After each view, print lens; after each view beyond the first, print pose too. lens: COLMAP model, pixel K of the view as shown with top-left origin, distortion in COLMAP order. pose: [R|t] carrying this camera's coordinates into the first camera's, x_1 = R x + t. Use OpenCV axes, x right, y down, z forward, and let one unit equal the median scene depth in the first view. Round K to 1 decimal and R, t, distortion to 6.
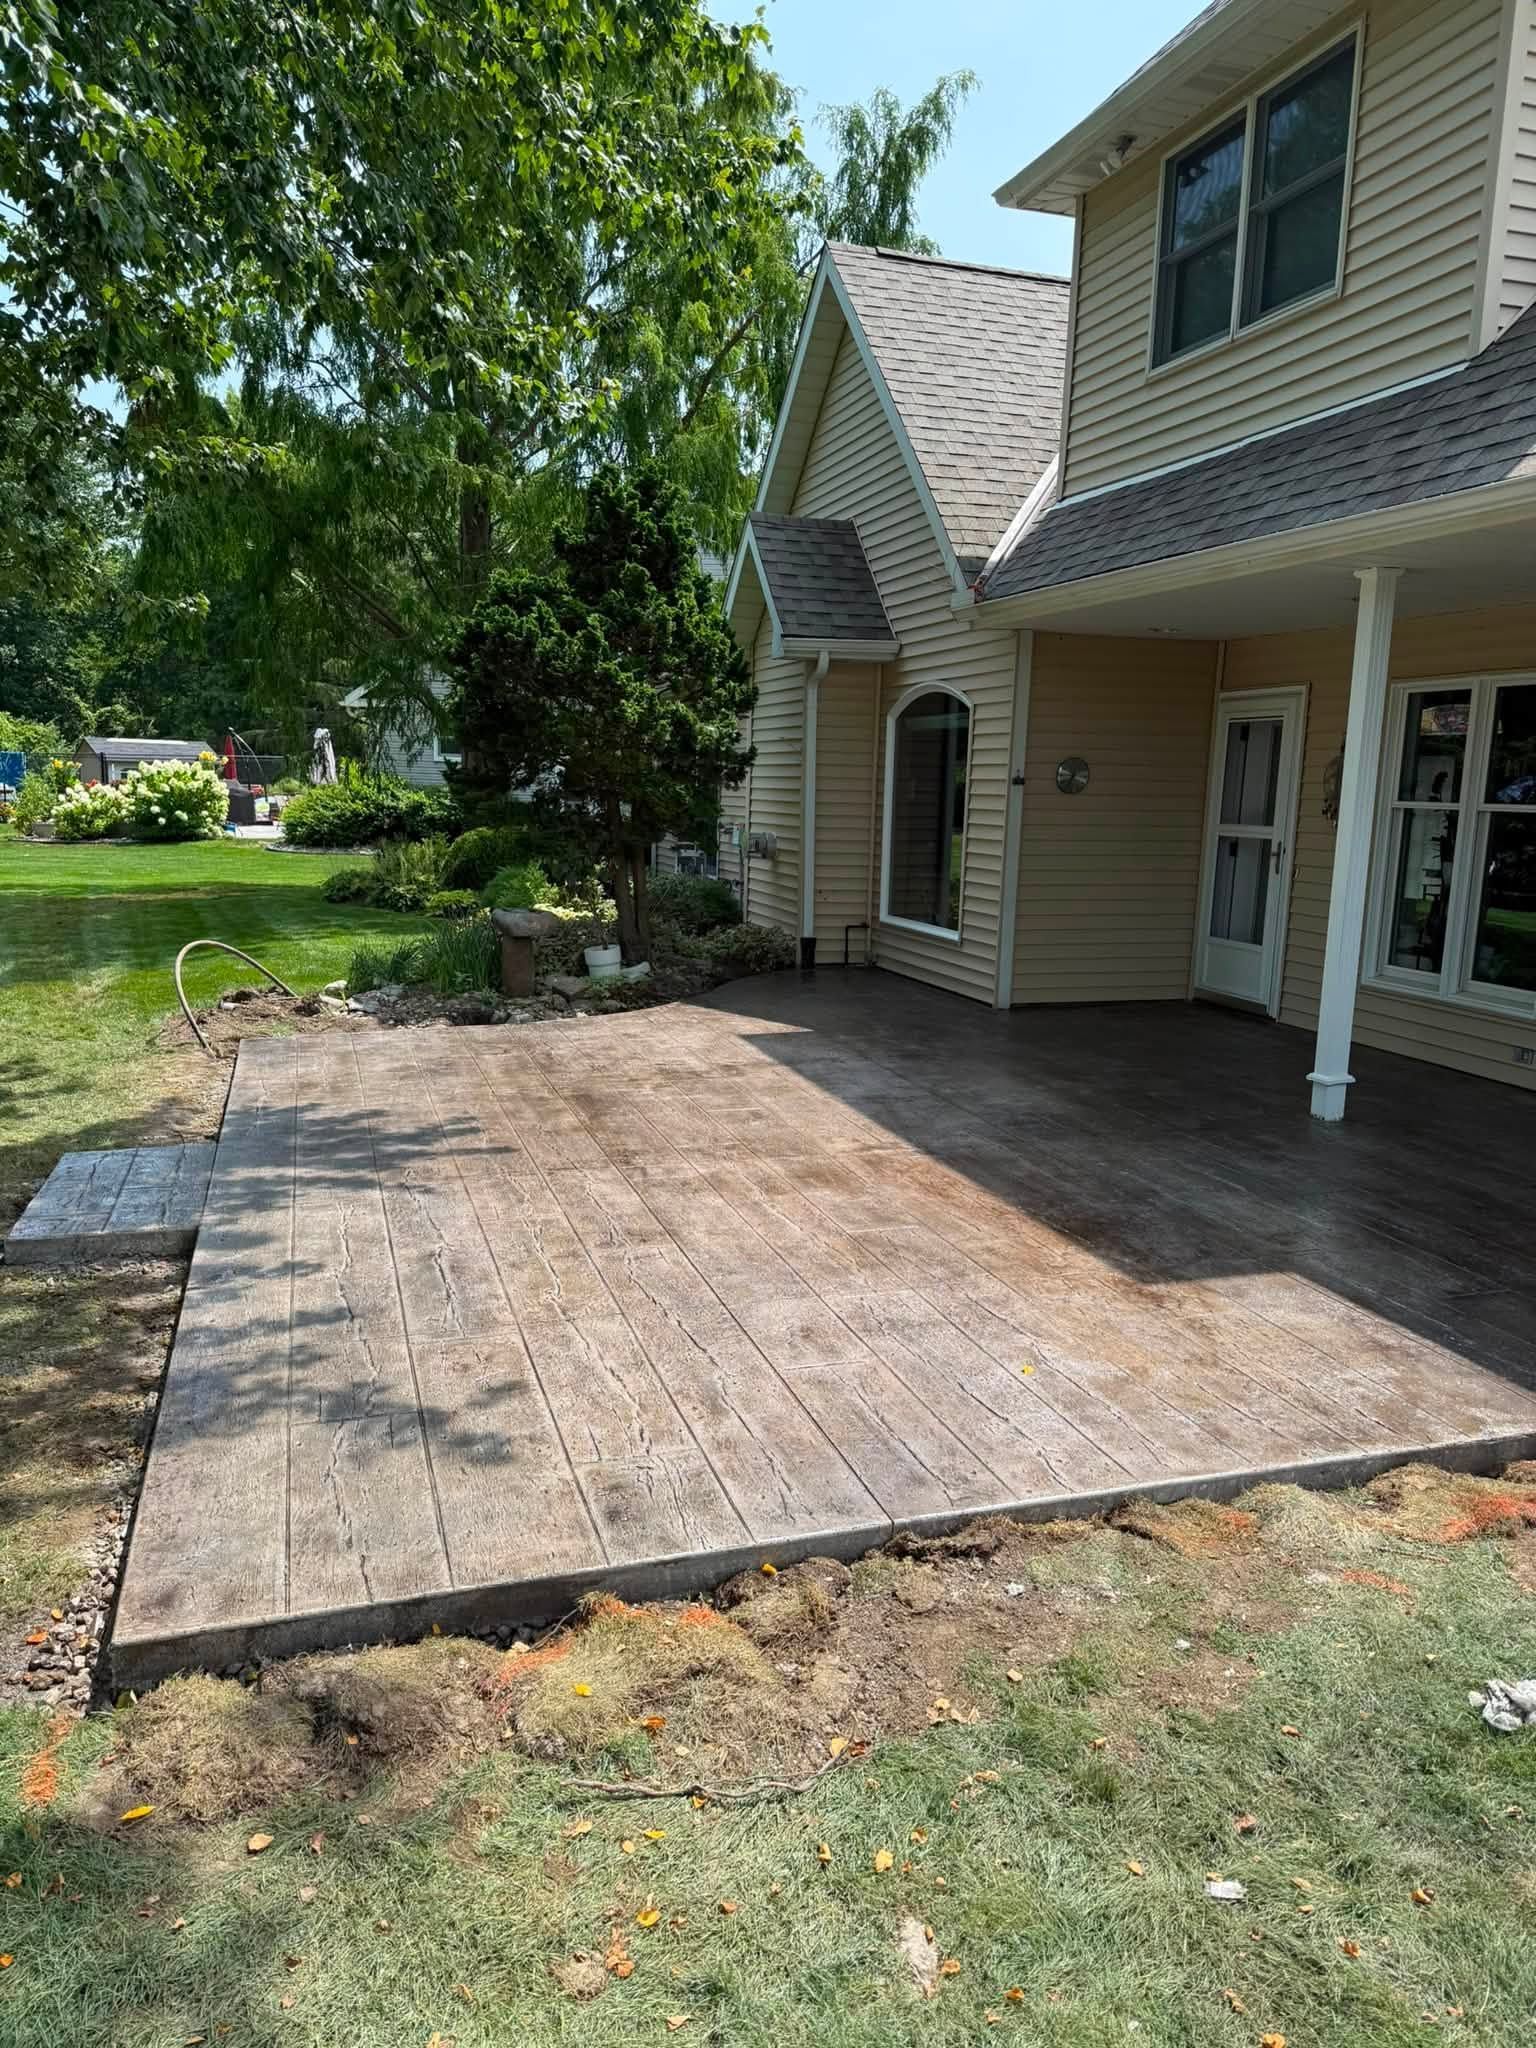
lens RADIAL K [[1435.0, 0, 768.0], [0, 1435.0, 1024.0], [0, 0, 1]] dist [0.162099, -0.271973]
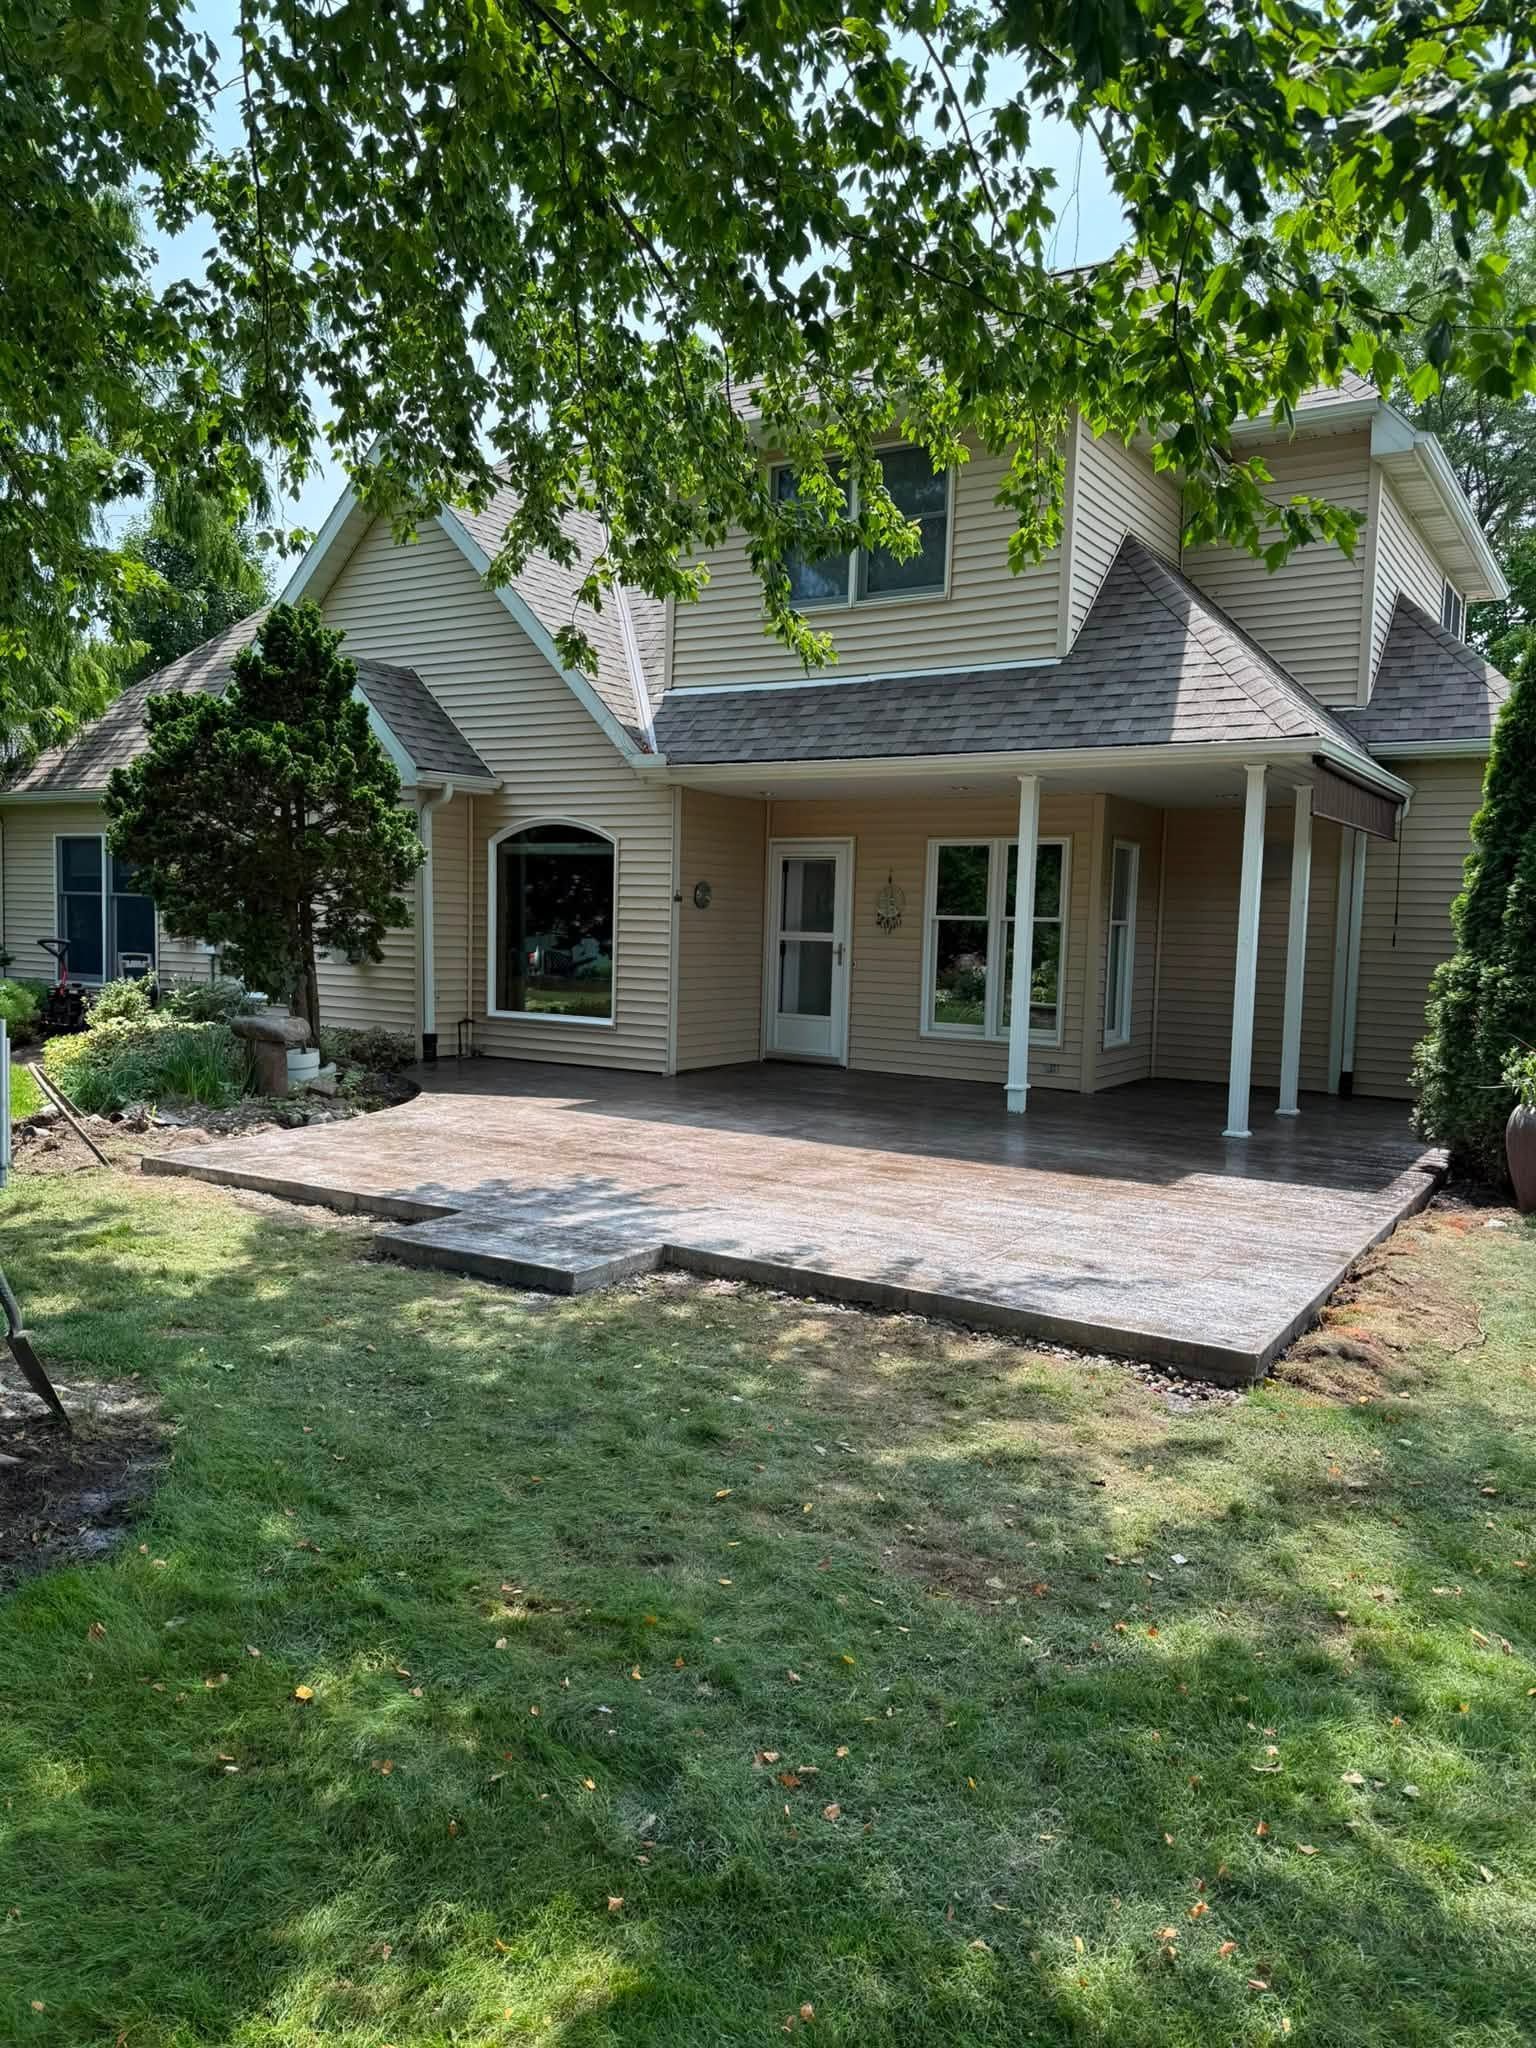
lens RADIAL K [[1435.0, 0, 768.0], [0, 1435.0, 1024.0], [0, 0, 1]] dist [0.162099, -0.271973]
pose [[0.762303, -0.052632, 0.645077, -0.602992], [0.099857, 0.994318, -0.036877, -0.000497], [-0.639471, 0.092527, 0.763227, -0.025580]]
